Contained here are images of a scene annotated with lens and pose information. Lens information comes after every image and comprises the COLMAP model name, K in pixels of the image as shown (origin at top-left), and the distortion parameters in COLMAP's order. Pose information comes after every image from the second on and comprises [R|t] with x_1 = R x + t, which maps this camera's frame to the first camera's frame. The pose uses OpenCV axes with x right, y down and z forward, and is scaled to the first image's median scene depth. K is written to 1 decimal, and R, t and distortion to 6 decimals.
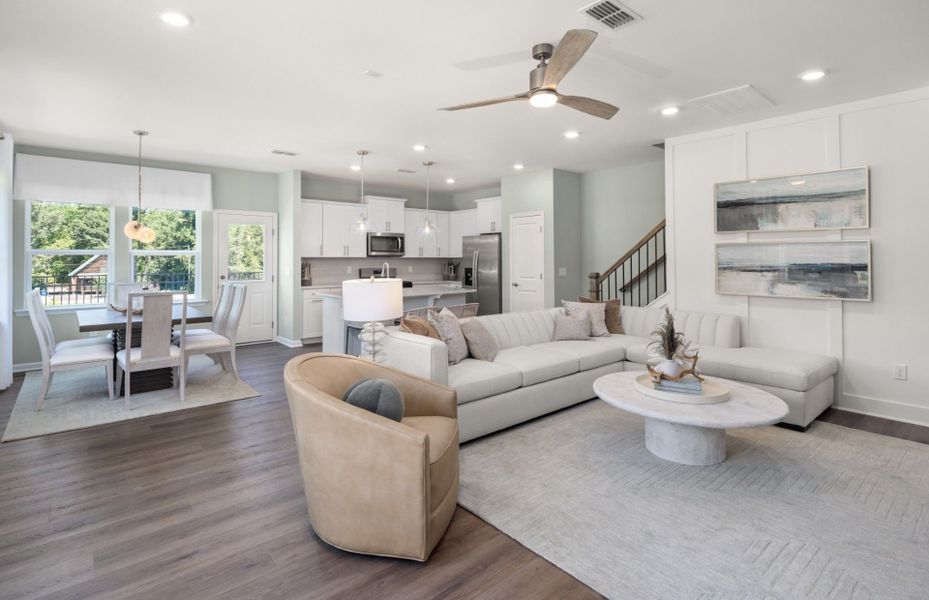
lens RADIAL K [[458.8, 0, 464.2], [0, 458.8, 255.1], [0, 0, 1]] dist [-0.001882, -0.000880]
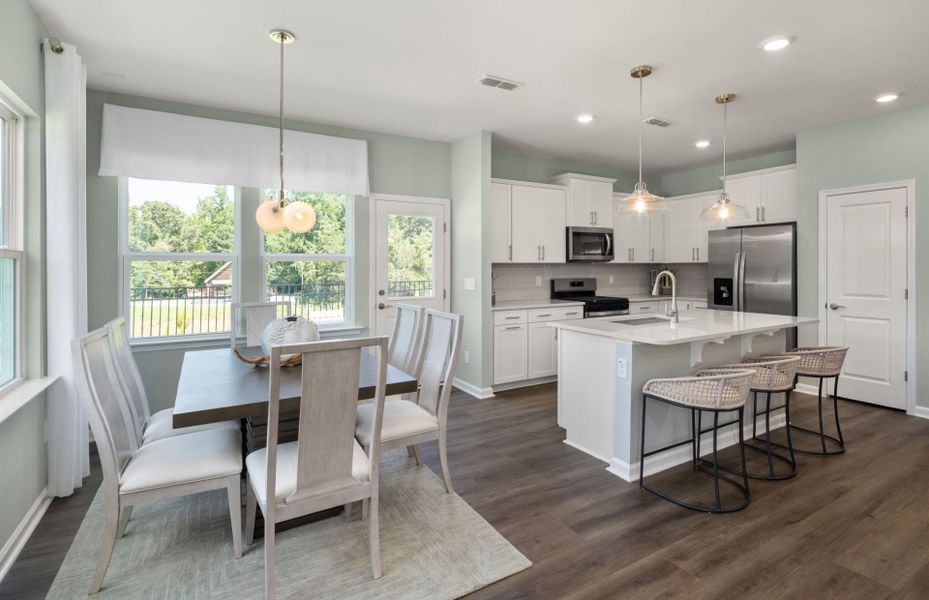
lens RADIAL K [[449.5, 0, 468.7], [0, 449.5, 265.3], [0, 0, 1]] dist [-0.000509, -0.000535]
pose [[0.983385, -0.004098, -0.181488, -0.226470], [0.005205, 0.999971, 0.005623, 0.003735], [0.181460, -0.006474, 0.983377, 0.295769]]
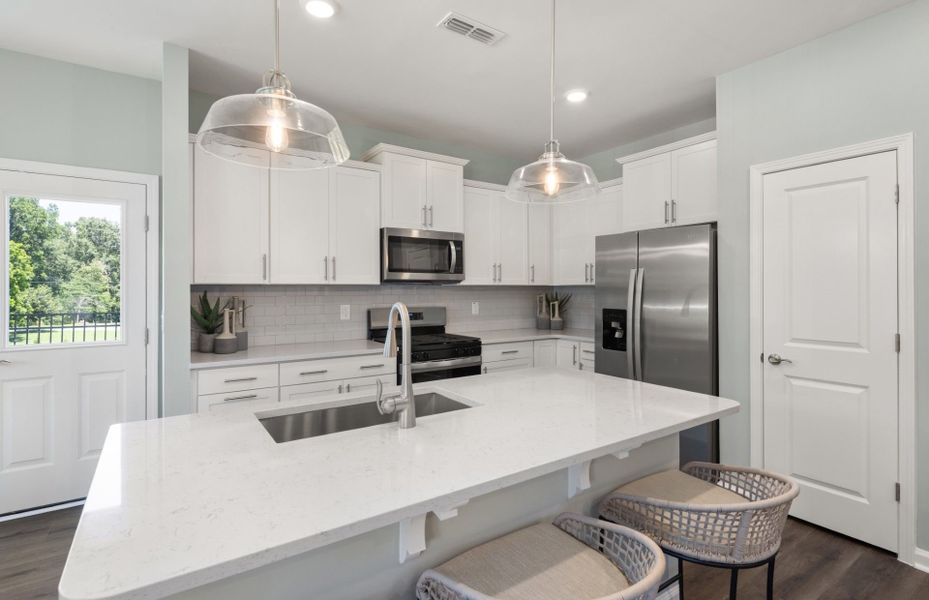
lens RADIAL K [[450.1, 0, 465.7], [0, 450.1, 283.5], [0, 0, 1]] dist [-0.000352, -0.000189]
pose [[0.993380, -0.001379, -0.114865, -0.077521], [0.000967, 0.999993, -0.003642, 0.005444], [0.114869, 0.003507, 0.993374, 0.556901]]
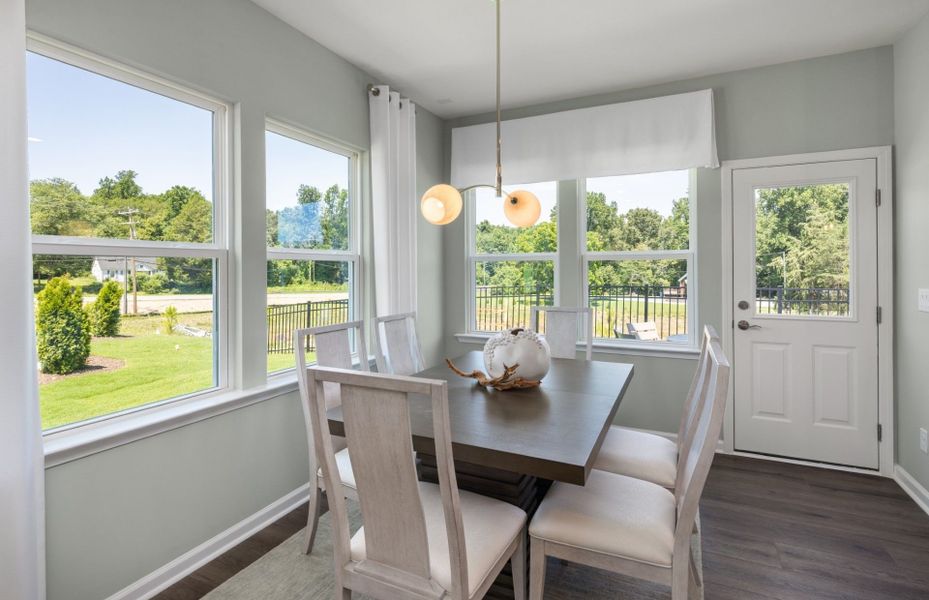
lens RADIAL K [[449.5, 0, 468.7], [0, 449.5, 265.3], [0, 0, 1]] dist [-0.000509, -0.000535]
pose [[0.398634, -0.006427, -0.917088, -0.179075], [0.011341, 0.999934, -0.002078, 0.004691], [0.917040, -0.009572, 0.398680, 0.460410]]
